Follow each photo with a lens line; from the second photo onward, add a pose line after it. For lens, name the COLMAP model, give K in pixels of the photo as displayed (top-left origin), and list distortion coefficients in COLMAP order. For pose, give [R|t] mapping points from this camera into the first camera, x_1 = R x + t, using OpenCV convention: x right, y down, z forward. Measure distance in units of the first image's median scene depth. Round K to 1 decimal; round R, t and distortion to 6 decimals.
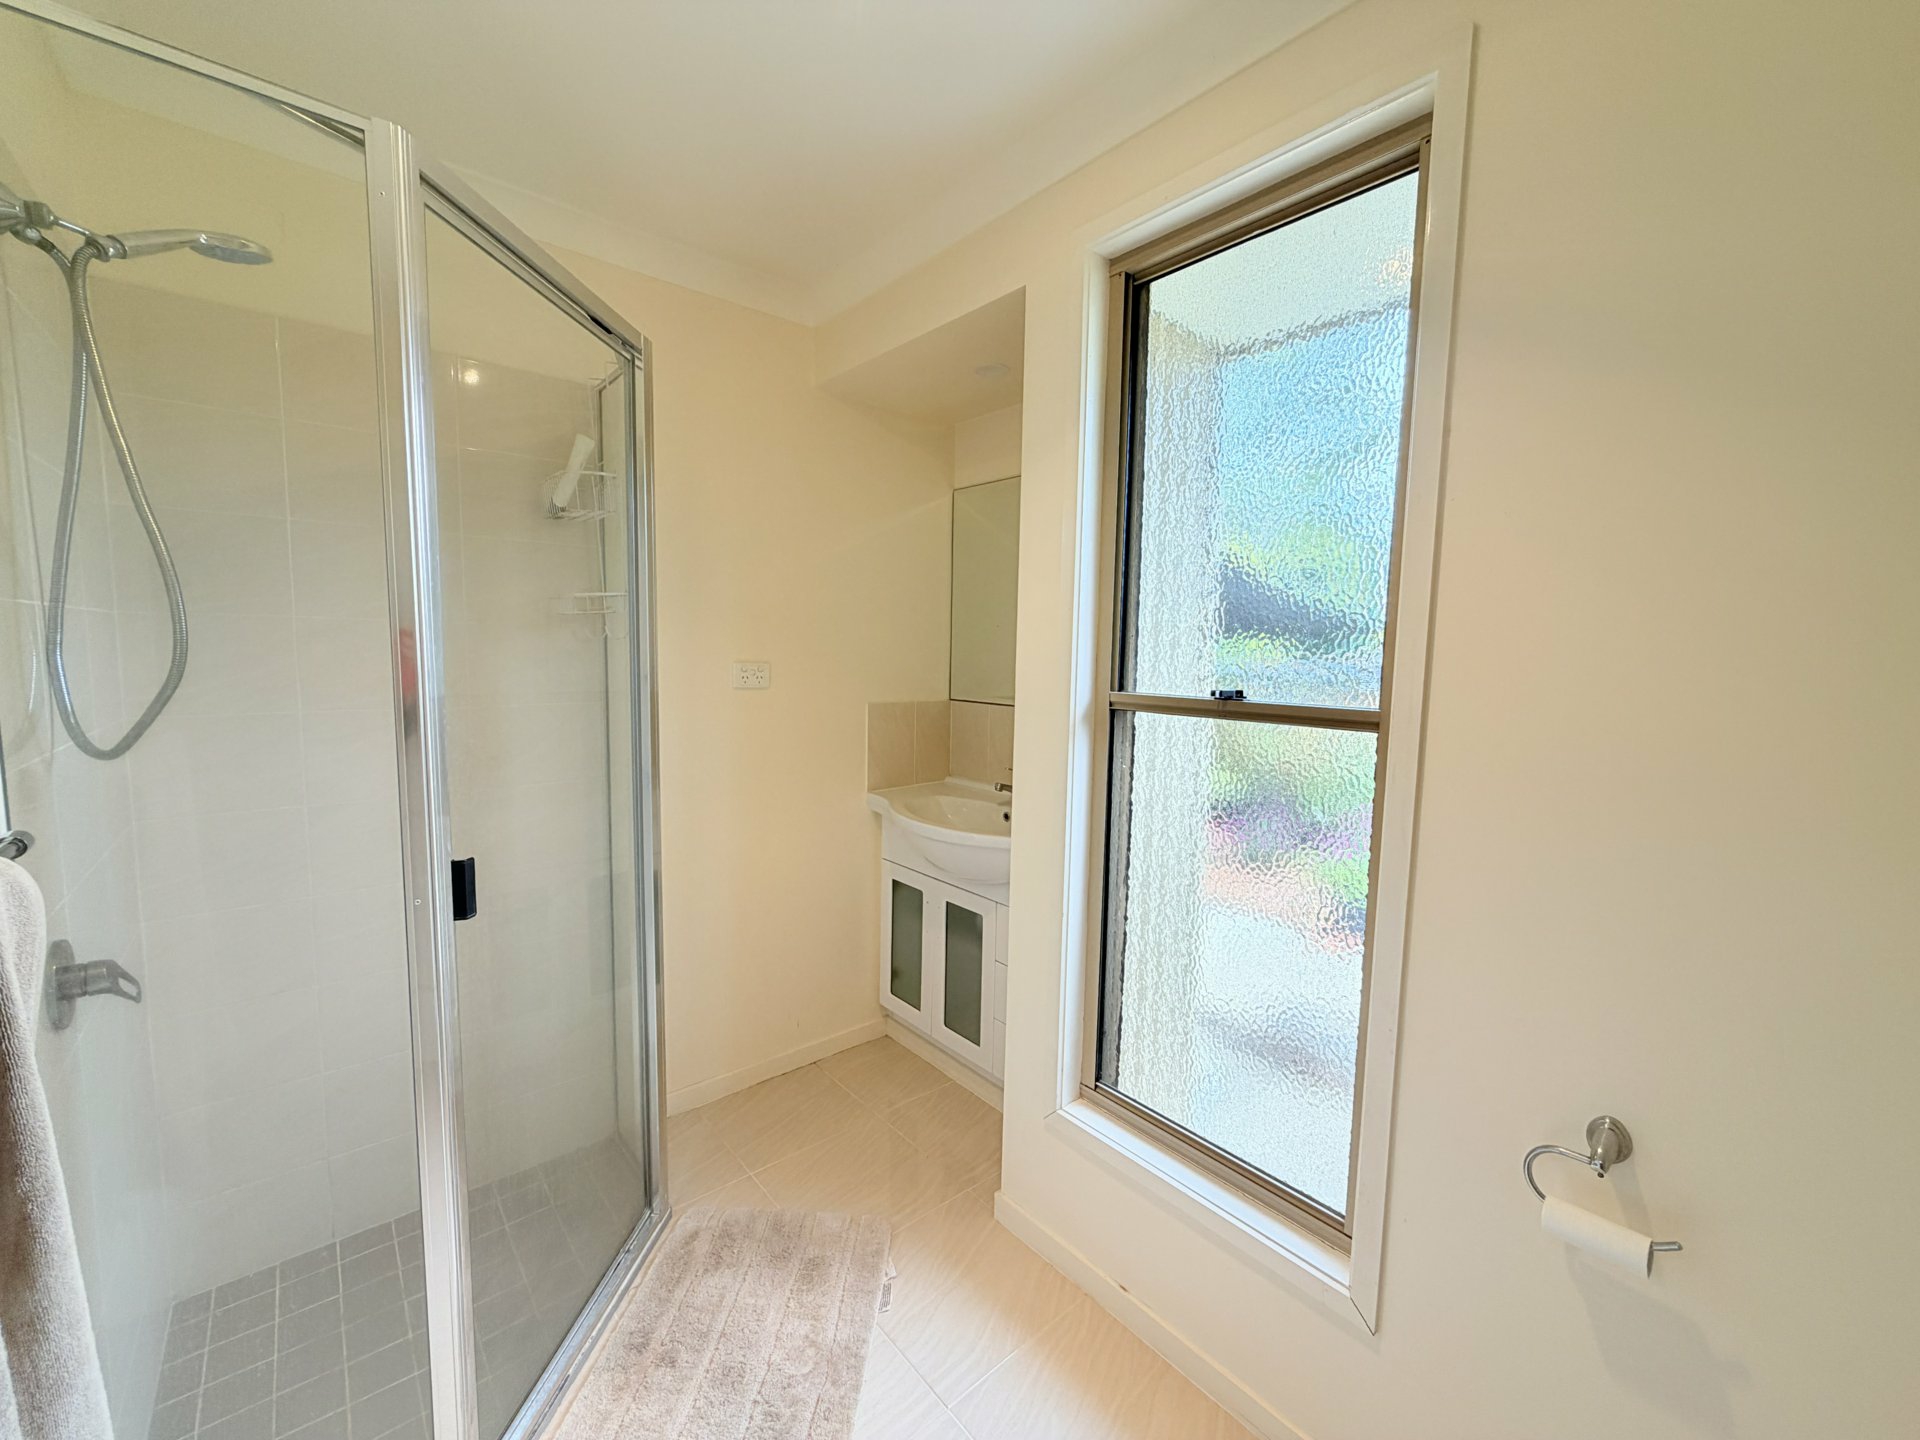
lens RADIAL K [[764.2, 0, 960.1], [0, 764.2, 717.2], [0, 0, 1]] dist [-0.000370, -0.000049]
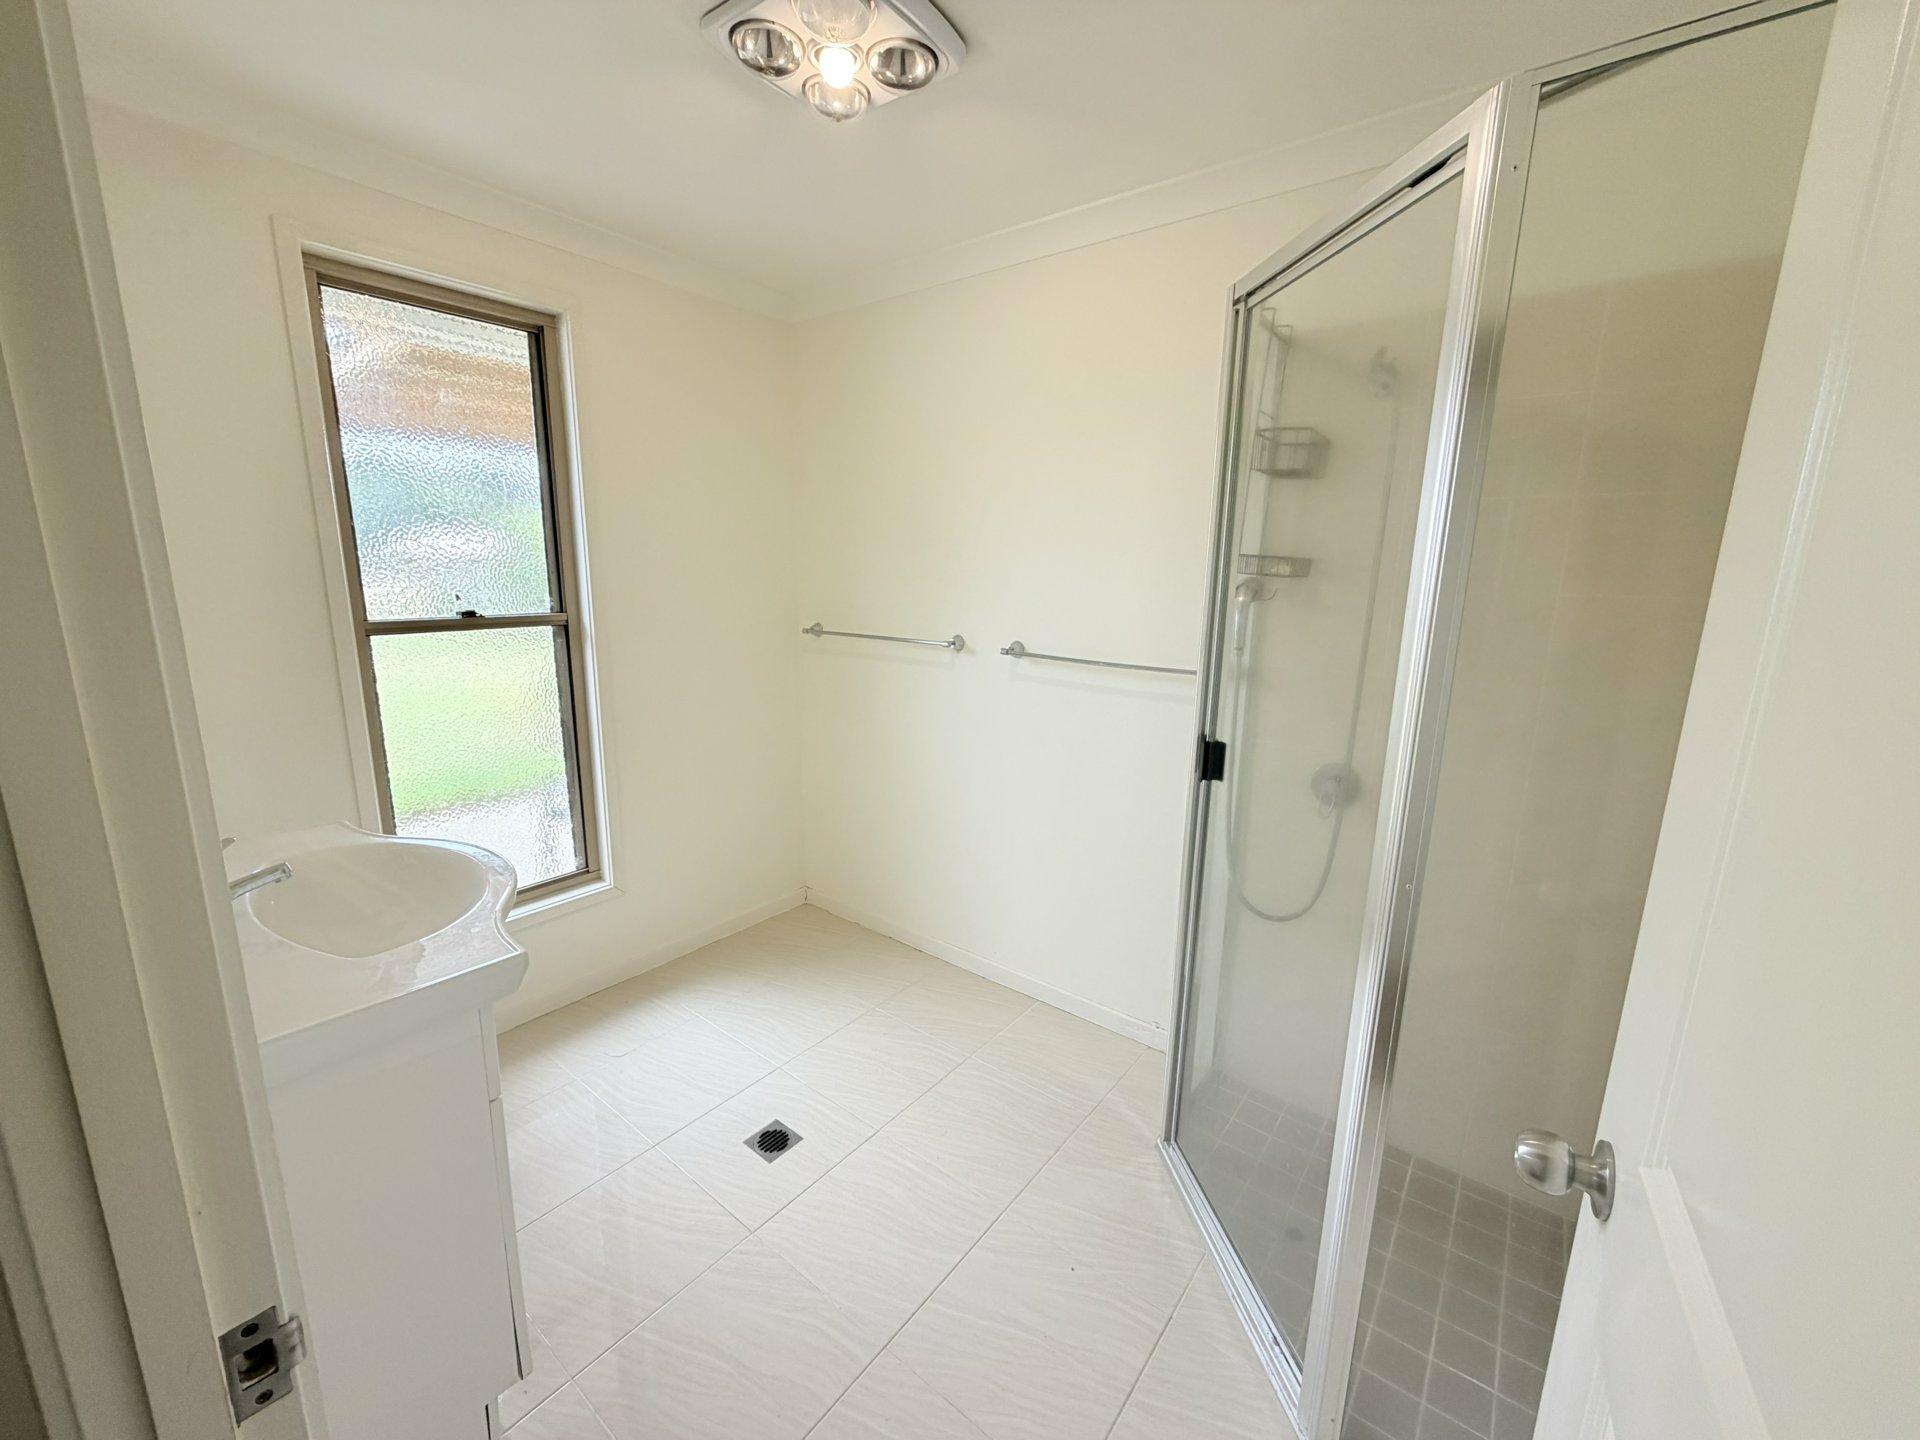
lens RADIAL K [[764.2, 0, 958.6], [0, 764.2, 718.2], [0, 0, 1]] dist [-0.000370, -0.000049]
pose [[-0.202492, -0.217991, 0.954713, -1.189998], [0.076388, 0.968423, 0.237323, -0.103903], [-0.976300, 0.120984, -0.179446, 0.388983]]
